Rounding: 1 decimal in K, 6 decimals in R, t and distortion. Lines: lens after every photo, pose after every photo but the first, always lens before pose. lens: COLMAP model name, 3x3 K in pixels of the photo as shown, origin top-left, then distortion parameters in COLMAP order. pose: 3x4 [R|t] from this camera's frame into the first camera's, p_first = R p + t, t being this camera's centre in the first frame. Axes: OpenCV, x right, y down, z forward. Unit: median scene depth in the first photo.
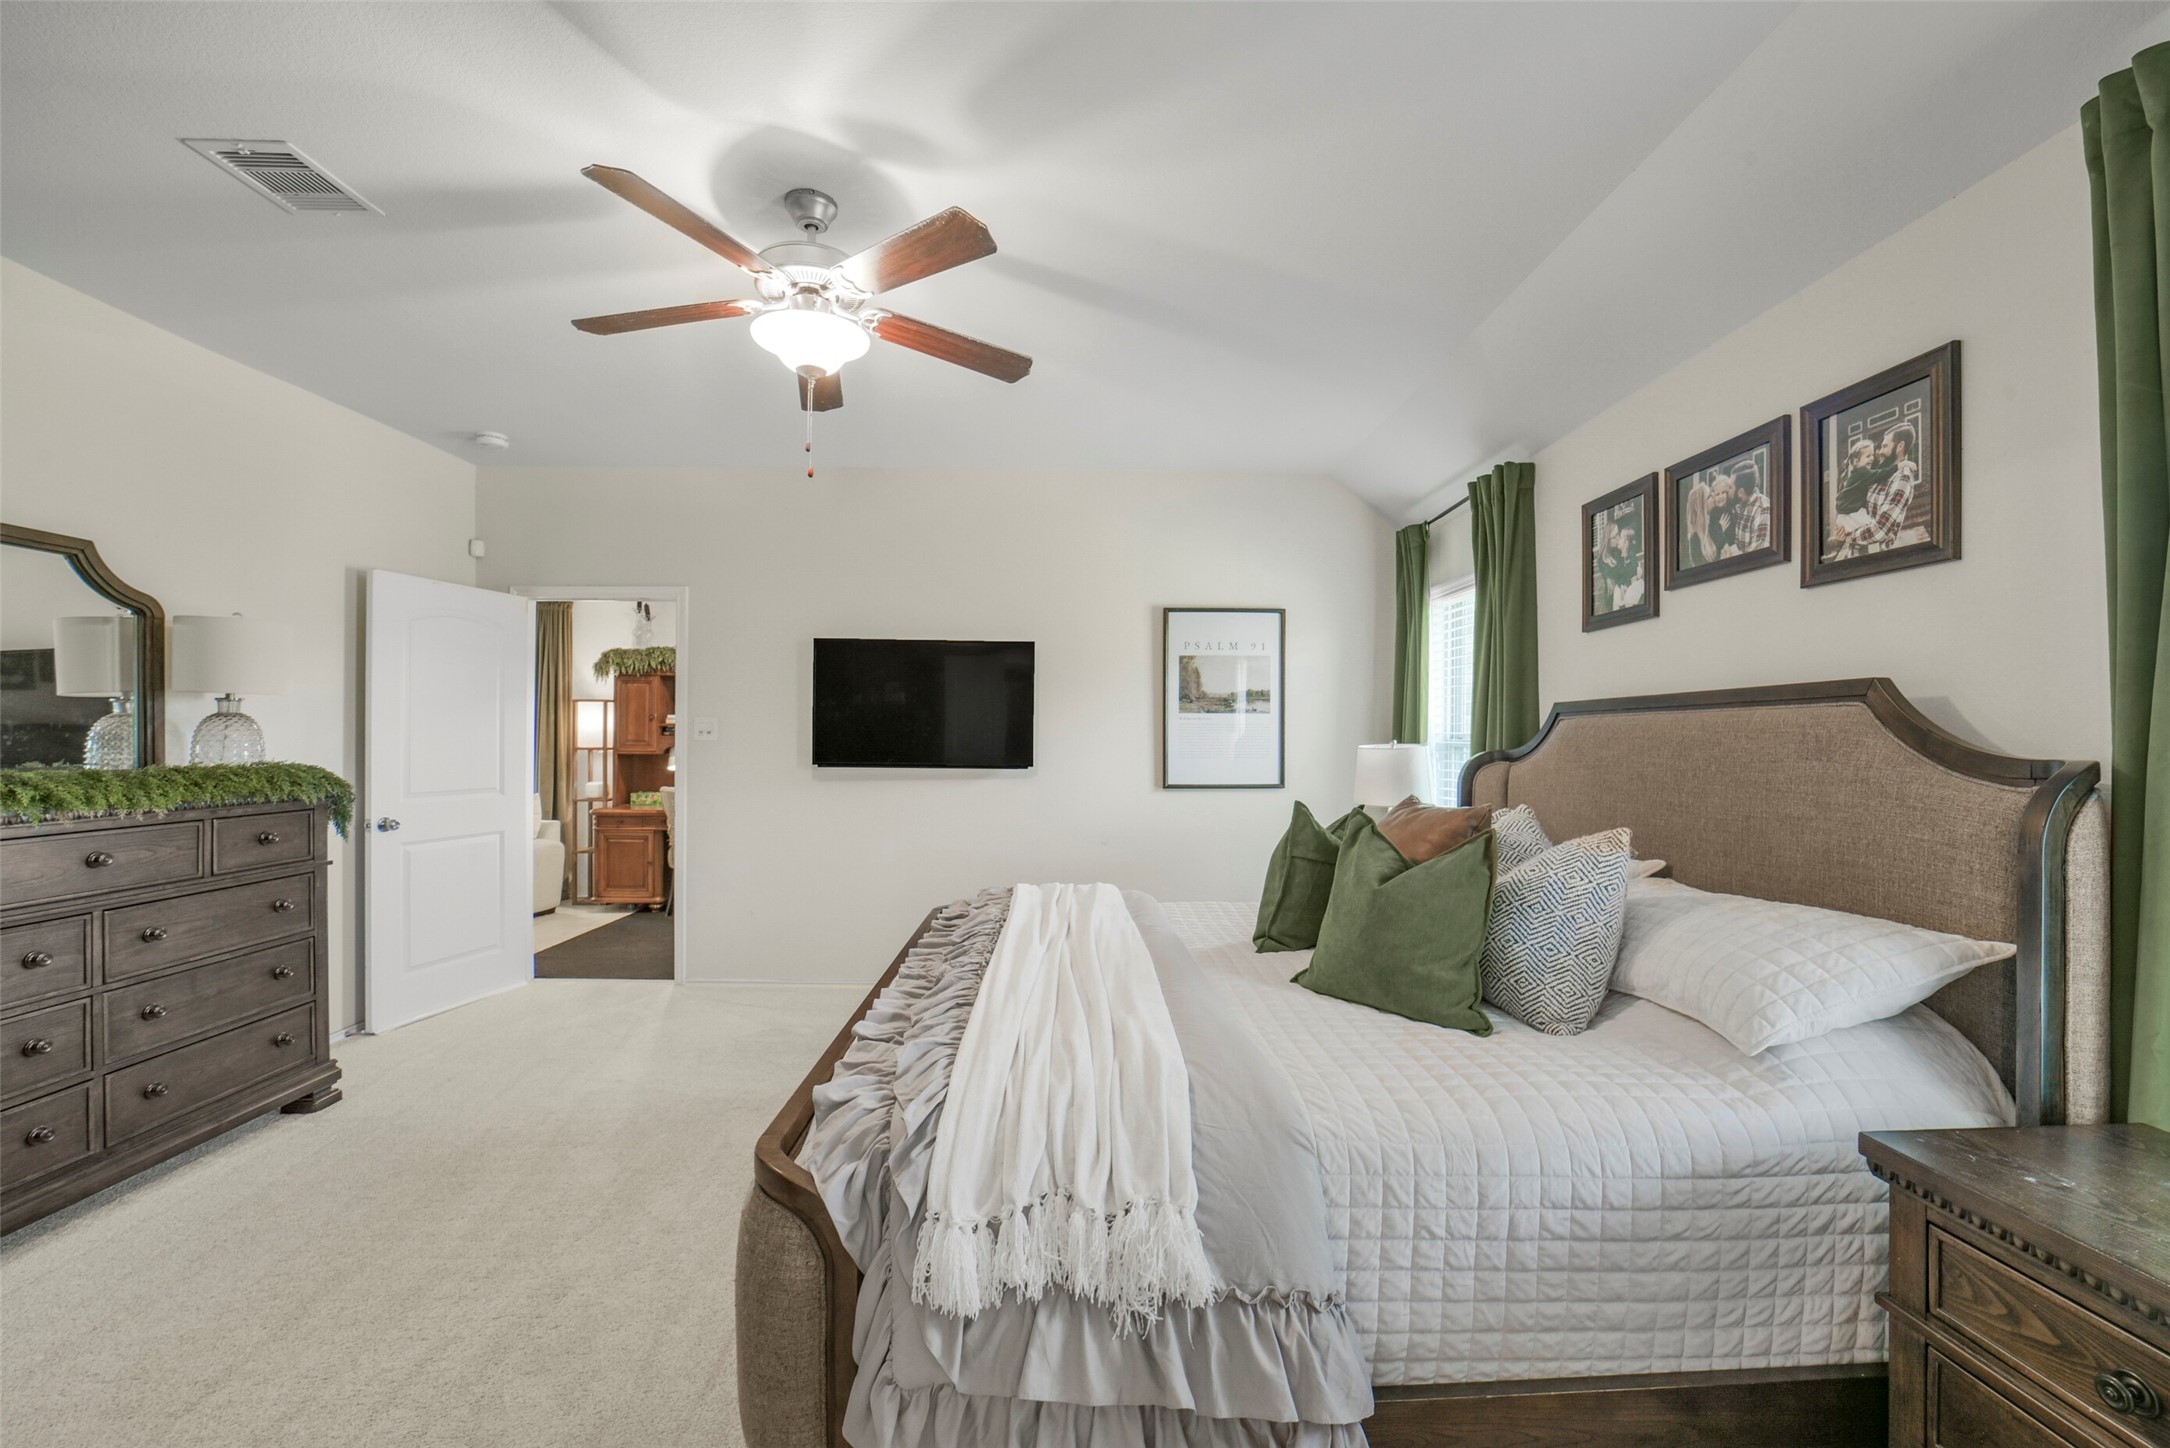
lens RADIAL K [[863.4, 0, 1105.2], [0, 863.4, 713.5], [0, 0, 1]] dist [-0.044111, 0.009583]
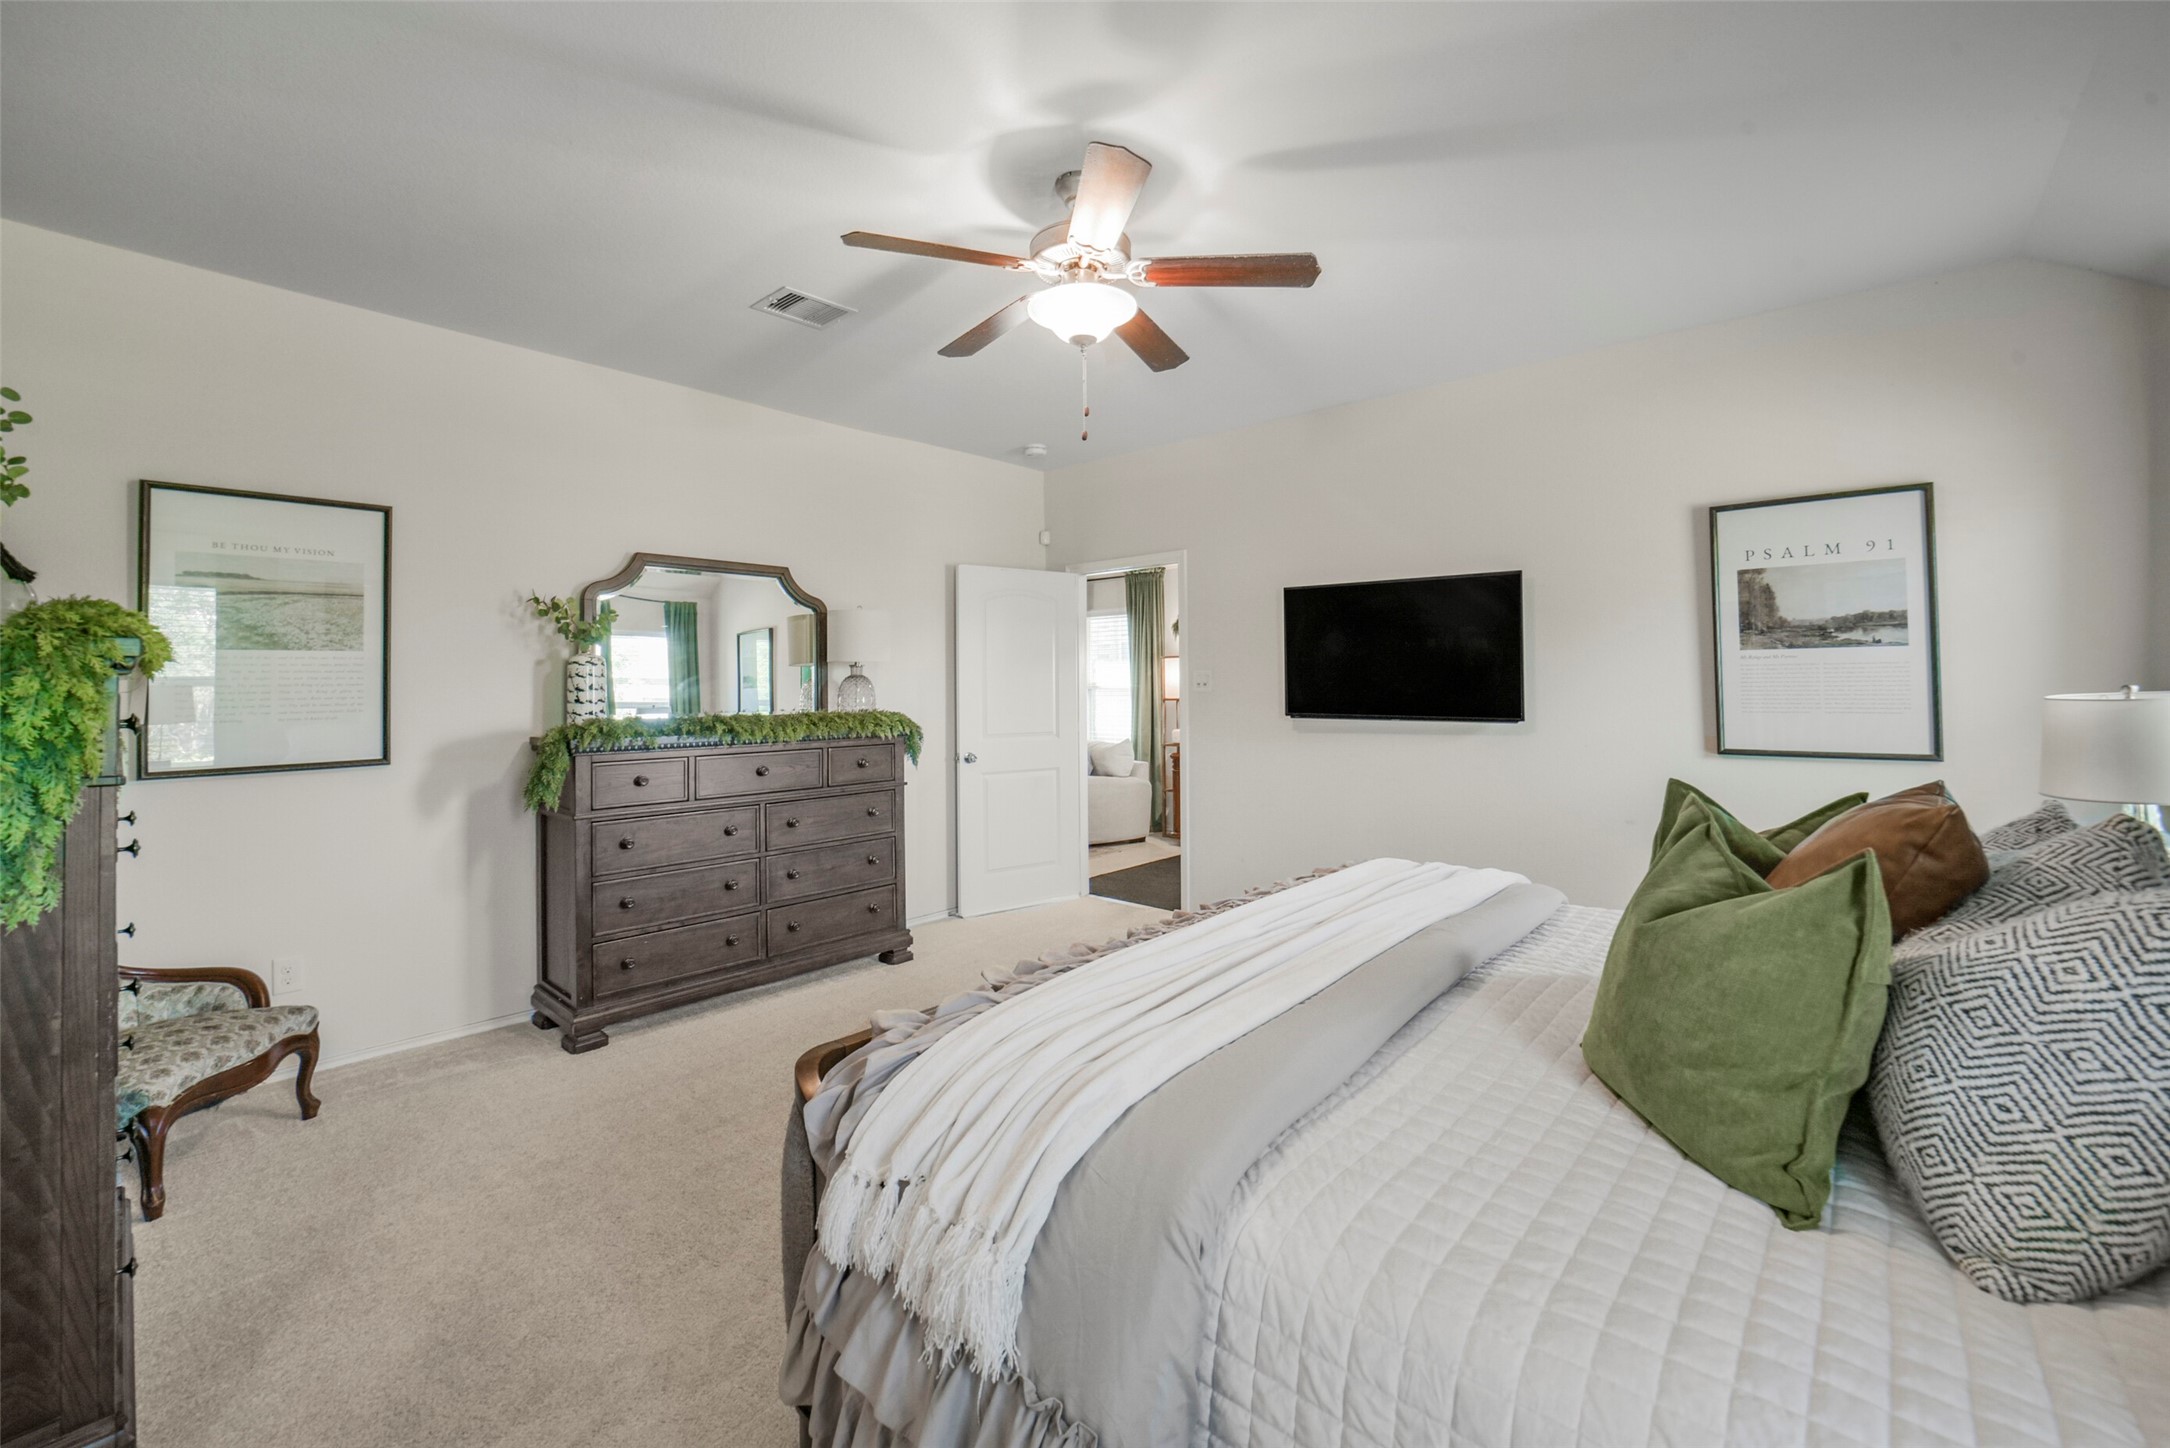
lens RADIAL K [[878.8, 0, 1088.3], [0, 878.8, 648.4], [0, 0, 1]] dist [-0.044203, 0.008546]
pose [[0.728586, -0.038368, -0.683878, 0.297298], [0.026753, 0.999262, -0.027561, 0.005762], [0.684431, 0.001785, 0.729075, 0.173600]]
